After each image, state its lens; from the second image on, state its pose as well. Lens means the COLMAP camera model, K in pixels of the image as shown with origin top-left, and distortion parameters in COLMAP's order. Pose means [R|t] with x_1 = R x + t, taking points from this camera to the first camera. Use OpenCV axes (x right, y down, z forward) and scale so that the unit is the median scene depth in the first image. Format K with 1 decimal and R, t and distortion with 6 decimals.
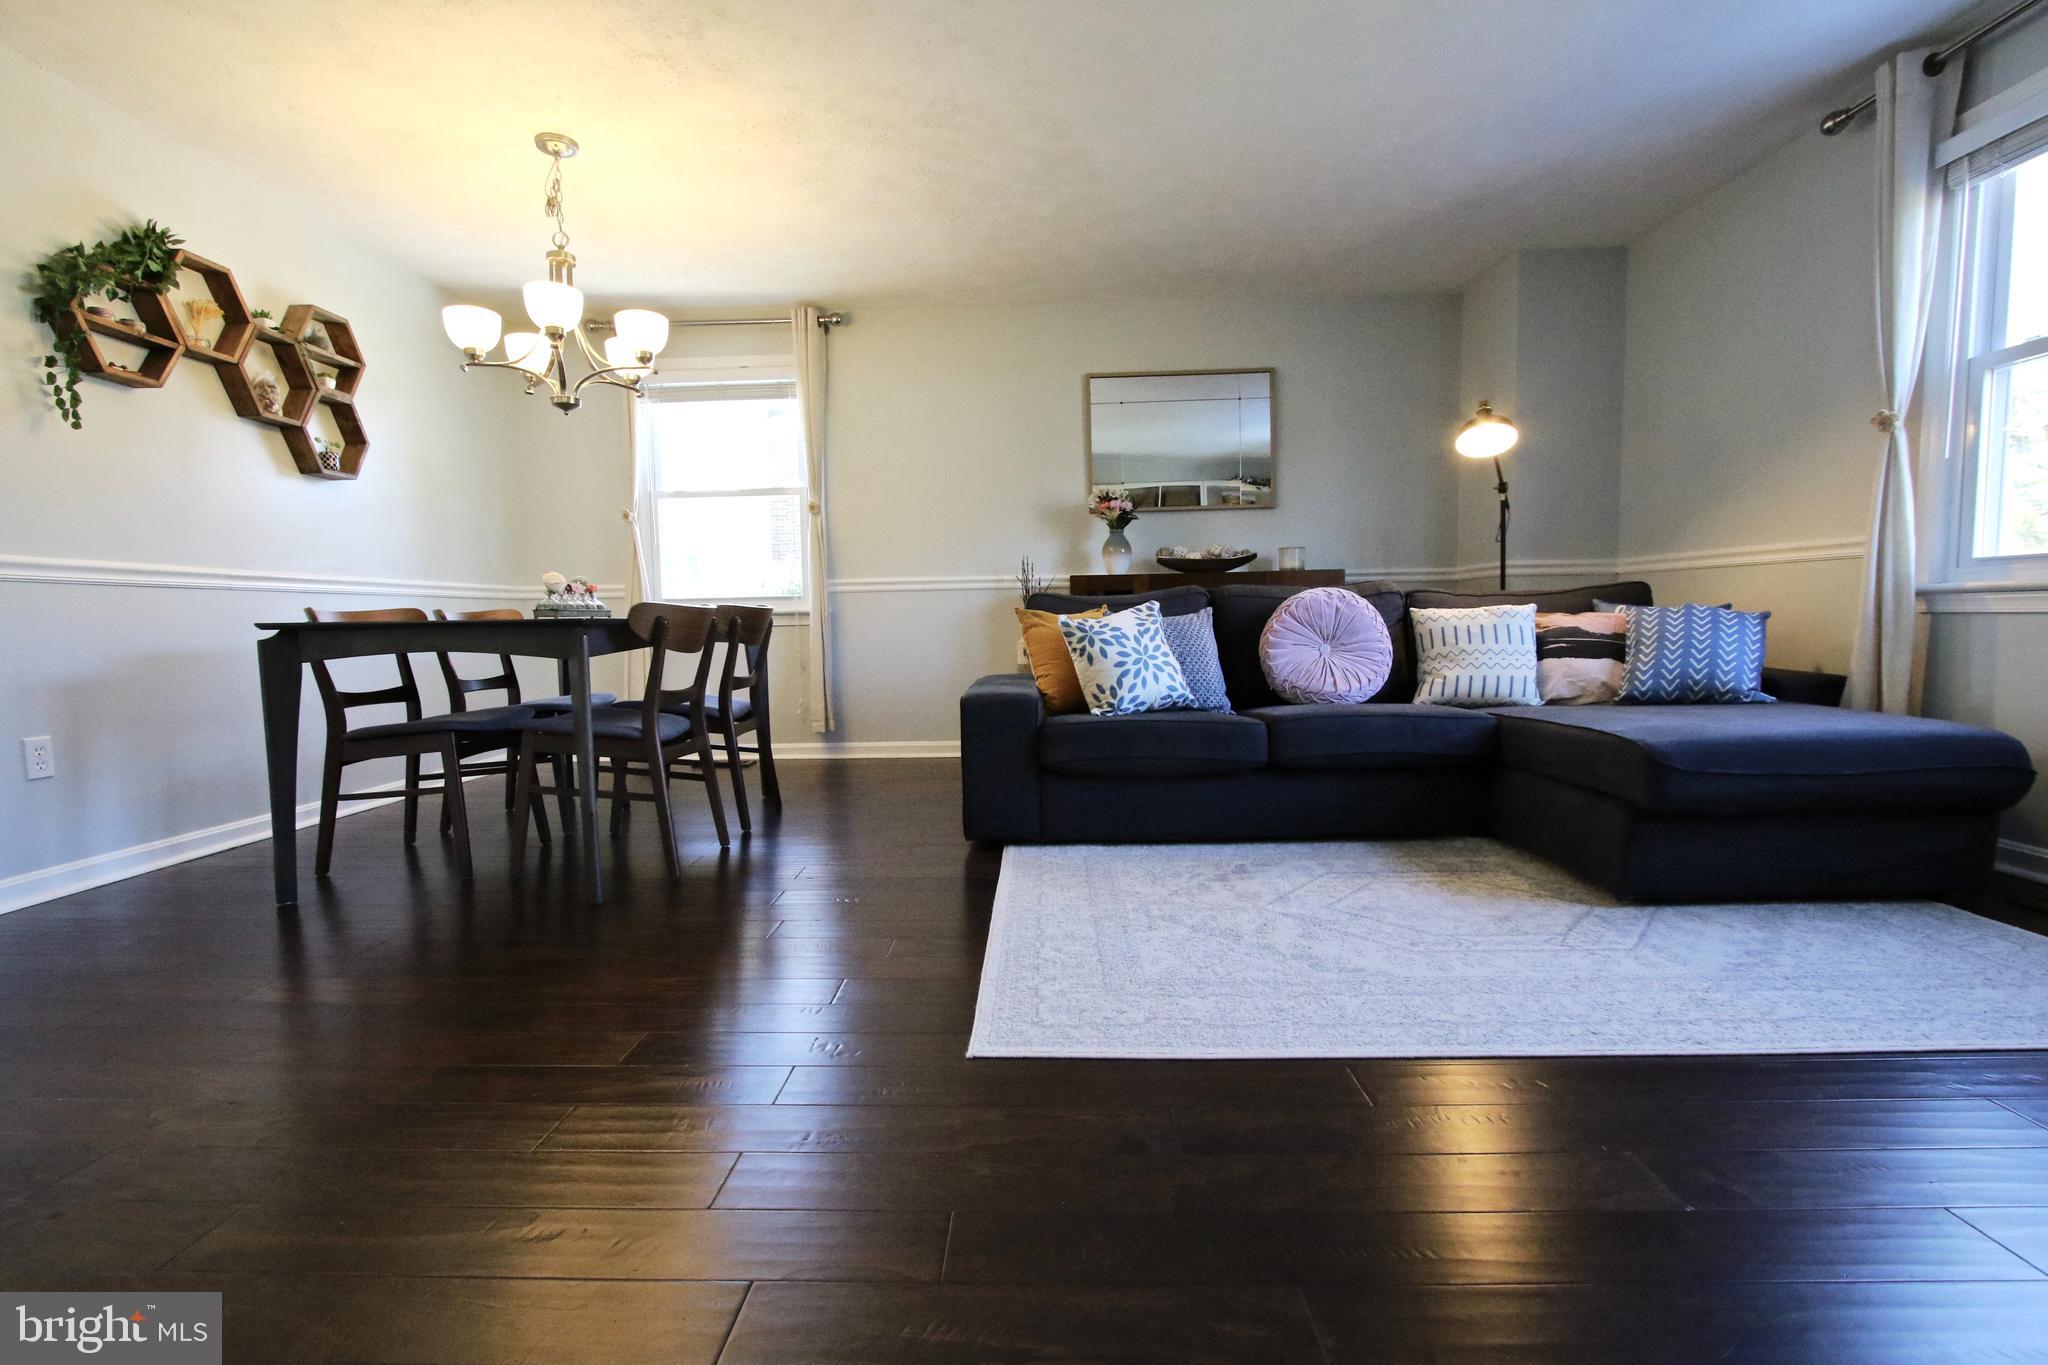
lens RADIAL K [[956.5, 0, 1021.9], [0, 956.5, 690.9], [0, 0, 1]] dist [-0.001760, 0.000170]
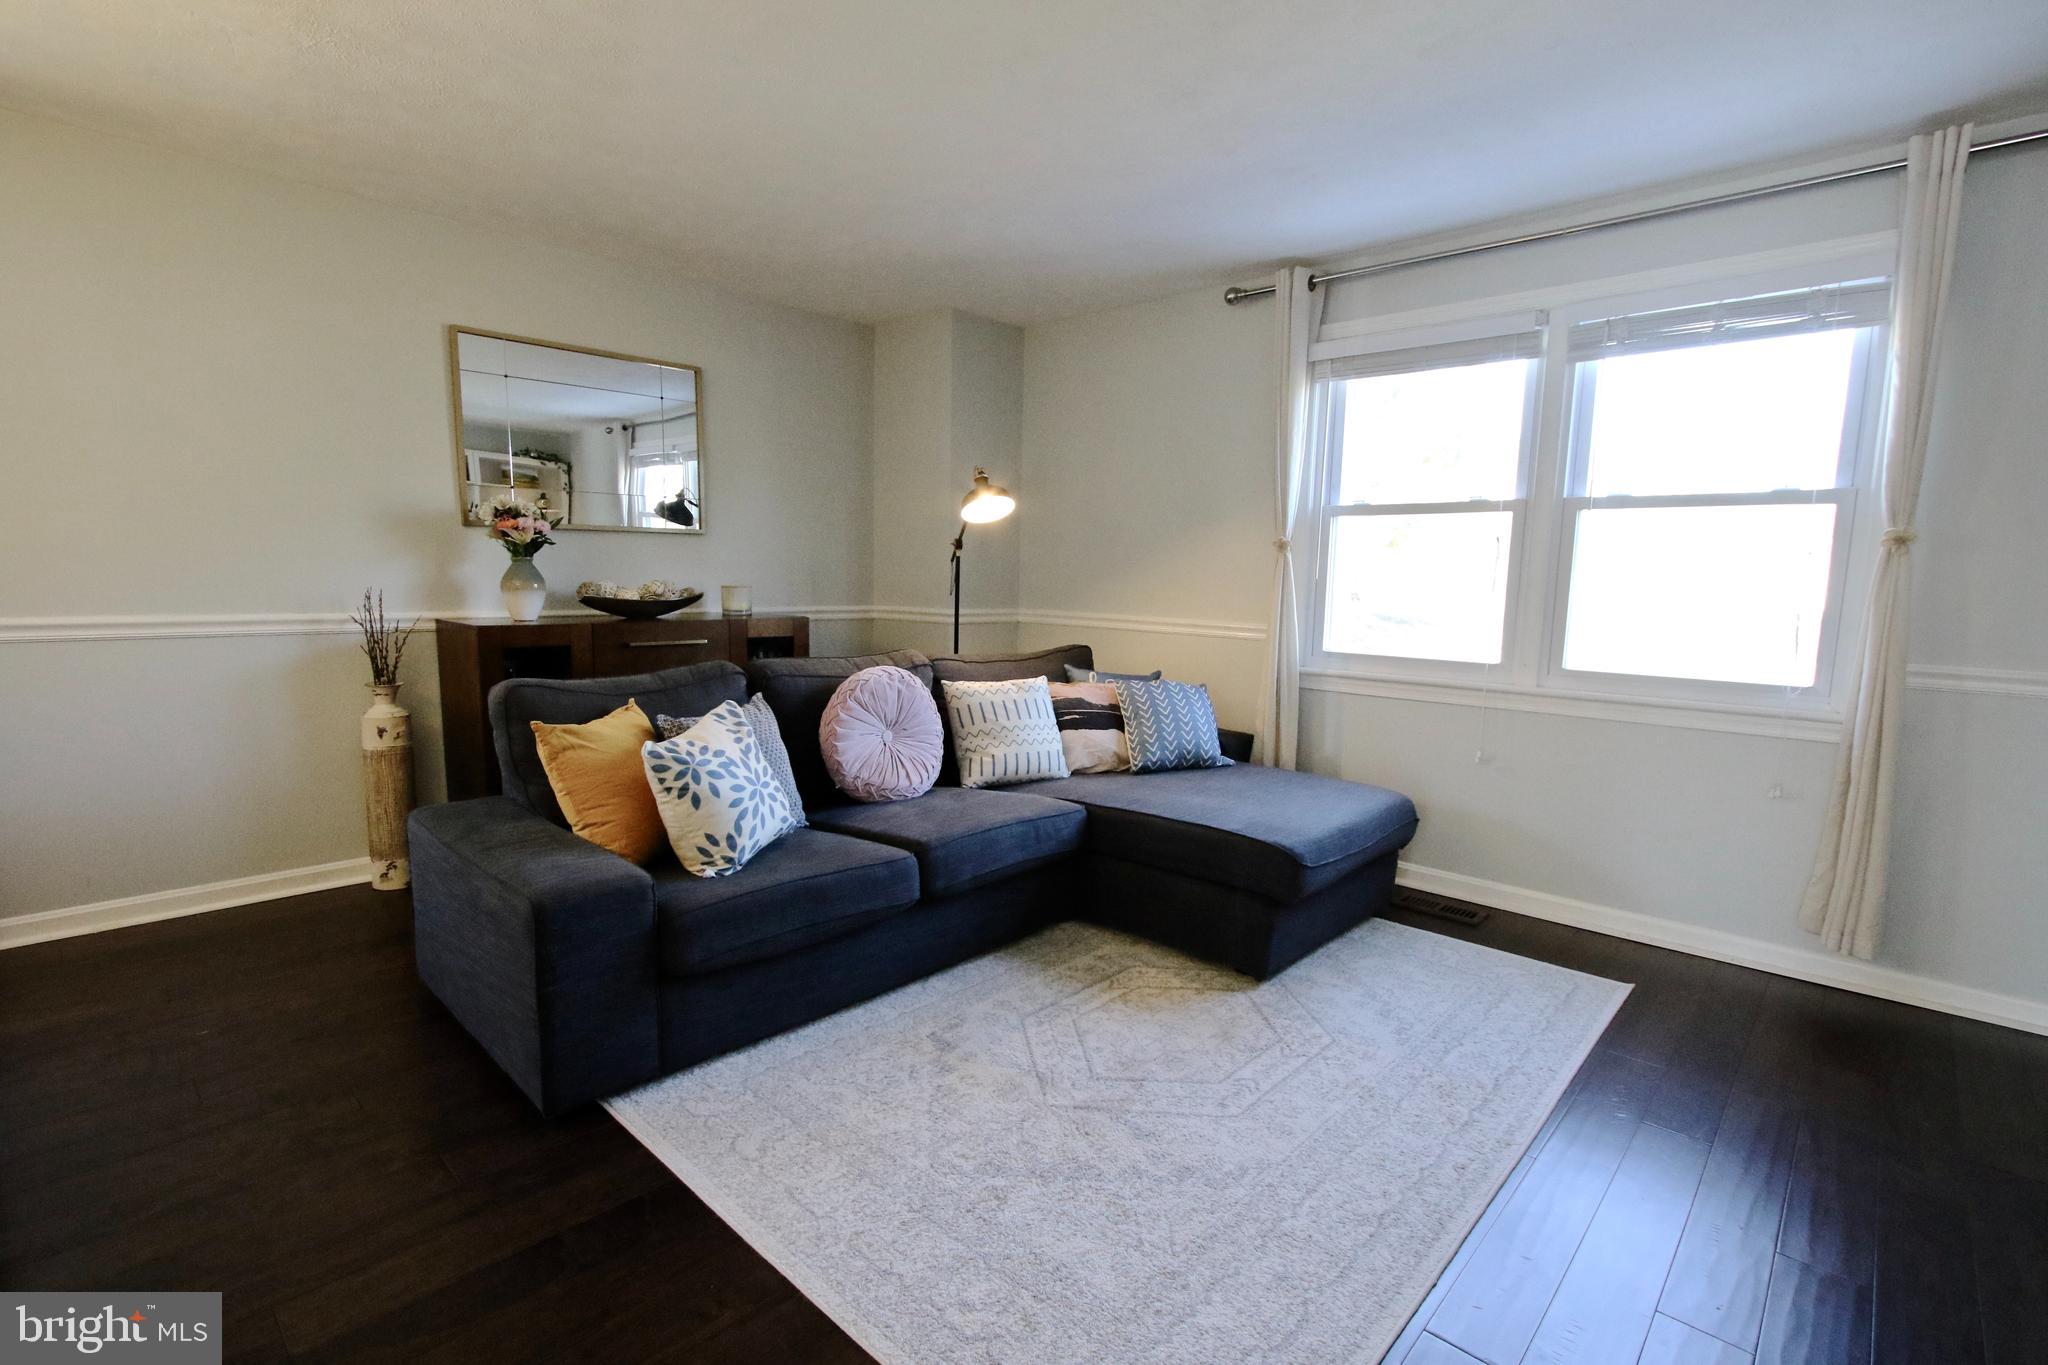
lens RADIAL K [[950.6, 0, 1022.9], [0, 950.6, 698.4], [0, 0, 1]] dist [-0.015883, 0.001895]
pose [[0.663643, -0.068233, 0.744931, -0.279961], [0.023883, 0.997256, 0.070068, -0.148819], [-0.747668, -0.028709, 0.663452, 0.339602]]
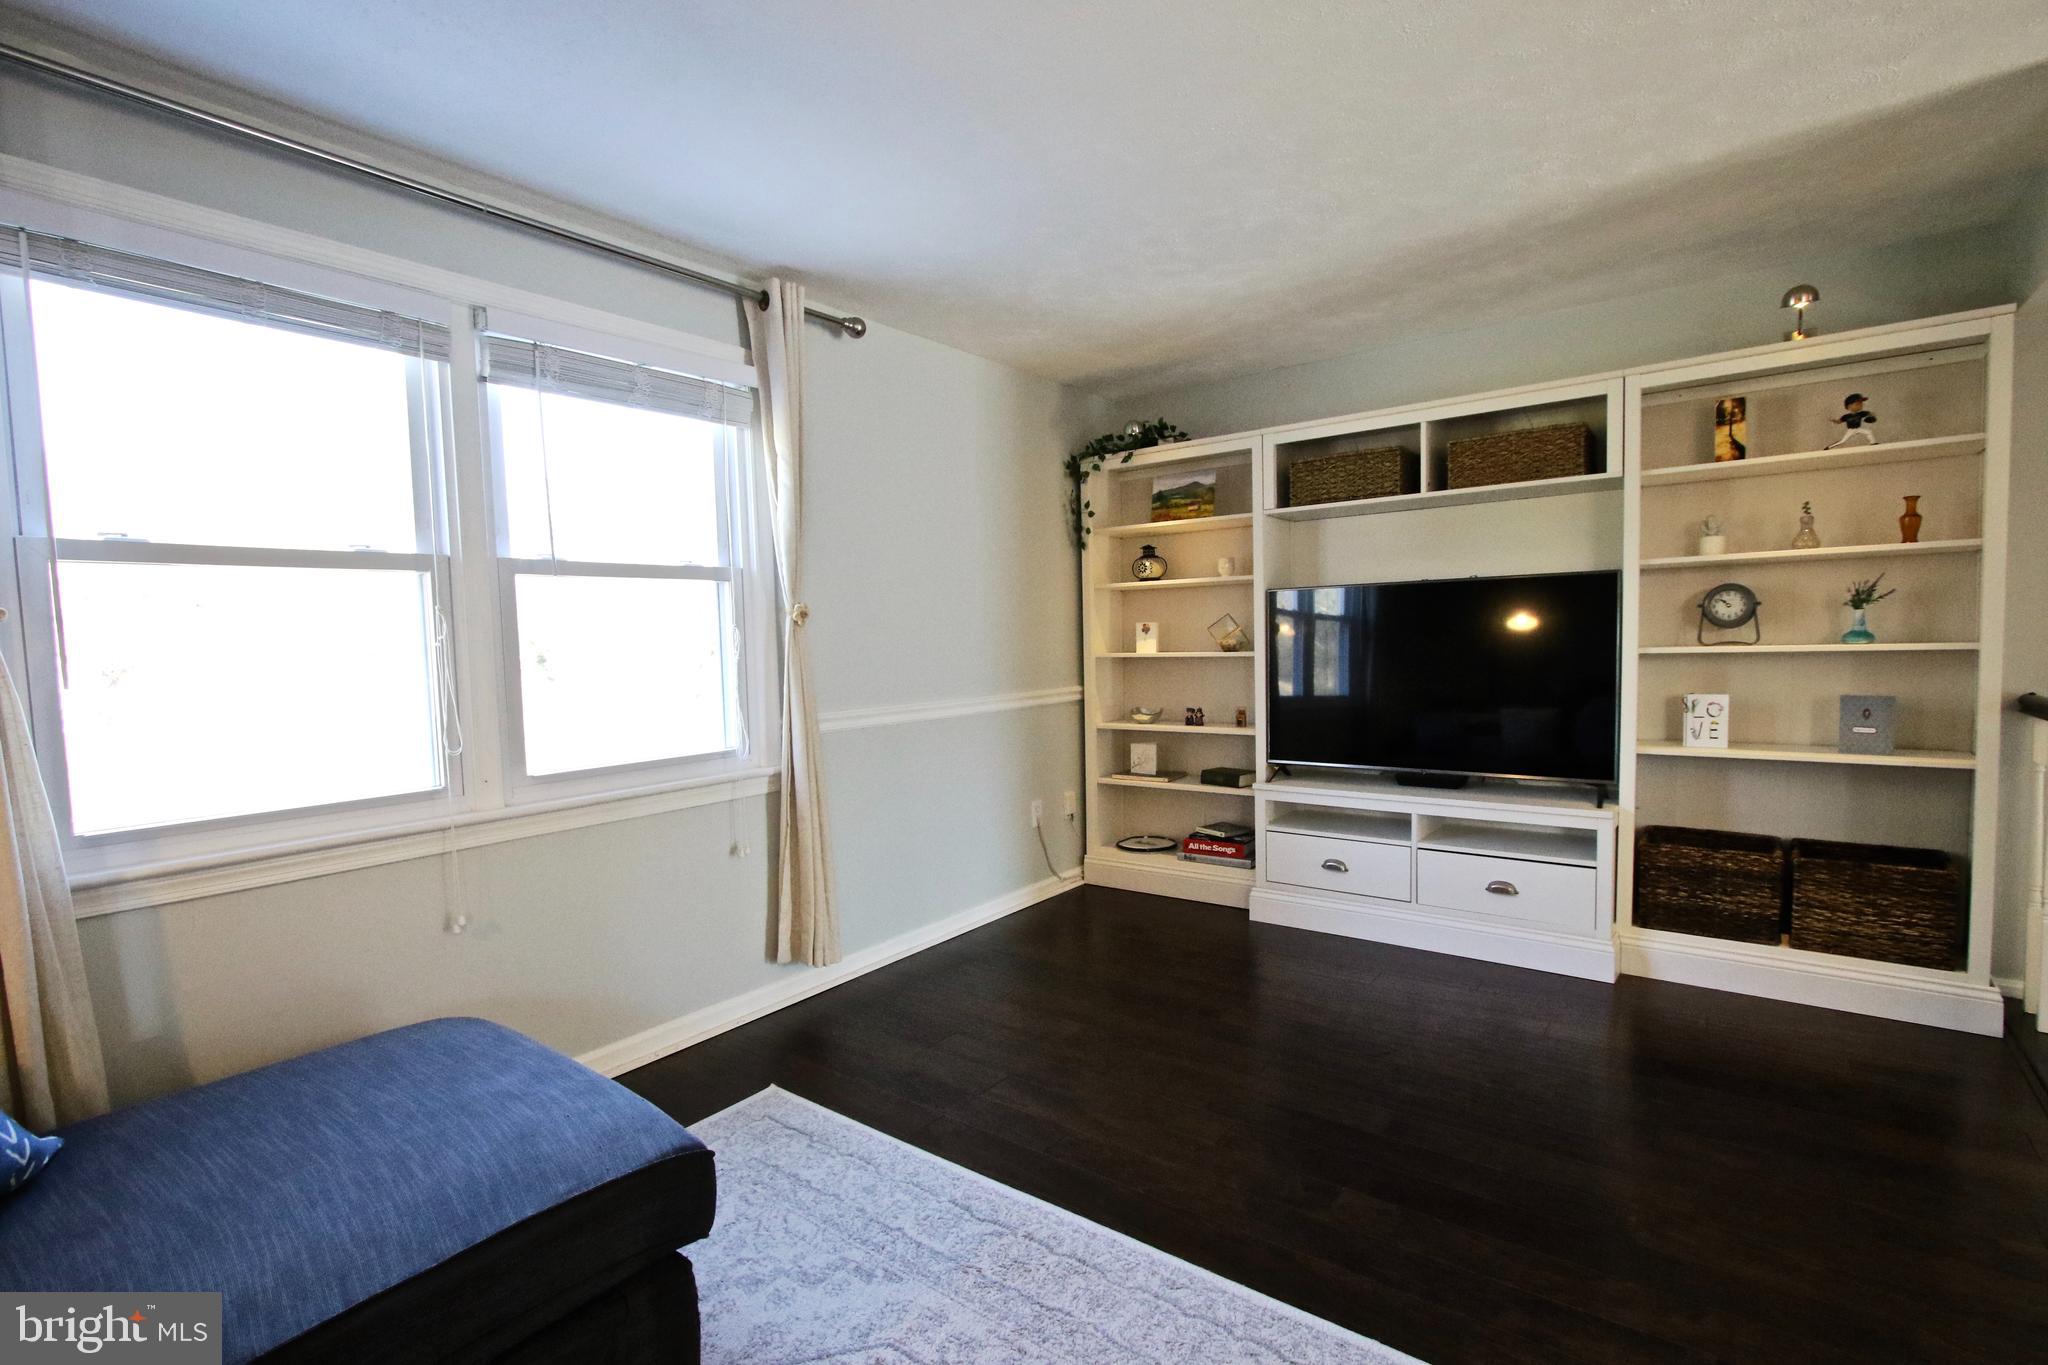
lens RADIAL K [[942.8, 0, 1024.3], [0, 942.8, 698.6], [0, 0, 1]] dist [-0.013997, 0.001419]
pose [[-0.808738, -0.000011, 0.588169, 0.060655], [0.083547, 0.989858, 0.114896, -0.213703], [-0.582205, 0.142060, -0.800535, 0.941848]]
